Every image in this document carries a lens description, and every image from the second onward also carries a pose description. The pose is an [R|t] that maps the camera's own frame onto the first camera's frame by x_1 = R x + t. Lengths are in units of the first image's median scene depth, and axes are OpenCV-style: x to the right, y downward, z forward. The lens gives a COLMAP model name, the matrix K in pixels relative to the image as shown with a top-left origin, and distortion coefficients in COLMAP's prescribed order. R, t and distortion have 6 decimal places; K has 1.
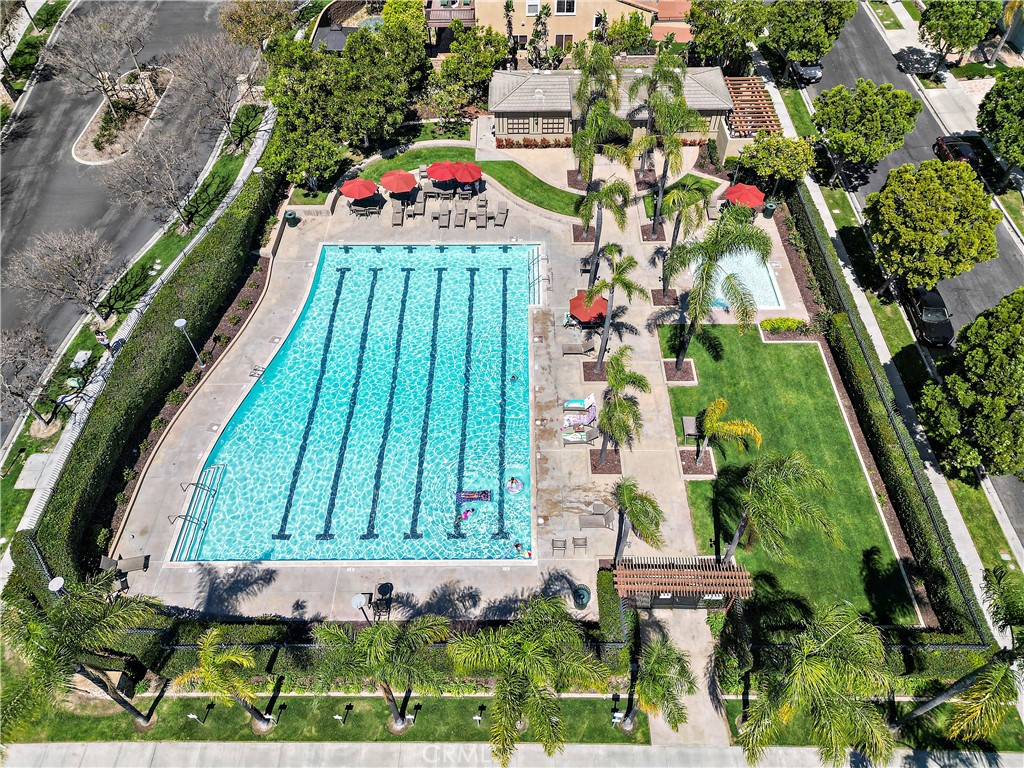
lens RADIAL K [[731.2, 0, 512.0], [0, 731.2, 384.0], [0, 0, 1]] dist [0.002805, 0.000549]
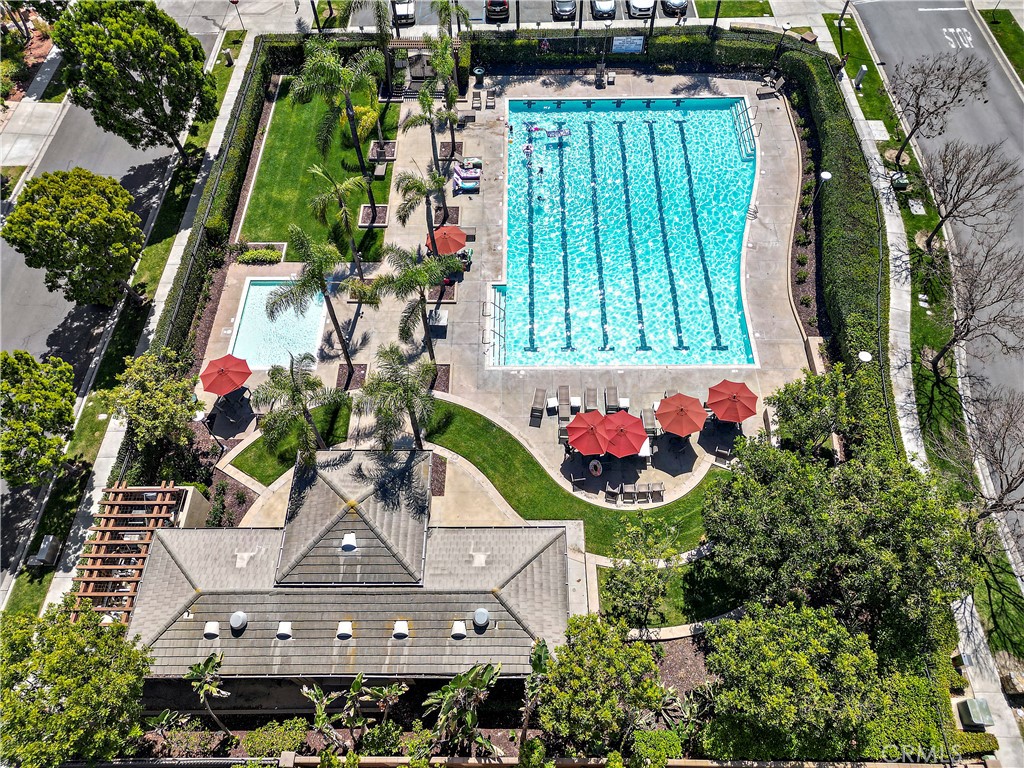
lens RADIAL K [[719.0, 0, 512.0], [0, 719.0, 384.0], [0, 0, 1]] dist [0.061218, -0.106871]
pose [[-0.999731, 0.014090, 0.018446, -0.000089], [0.013360, -0.300571, 0.953666, -1.055748], [0.018982, 0.953655, 0.300302, 0.835203]]
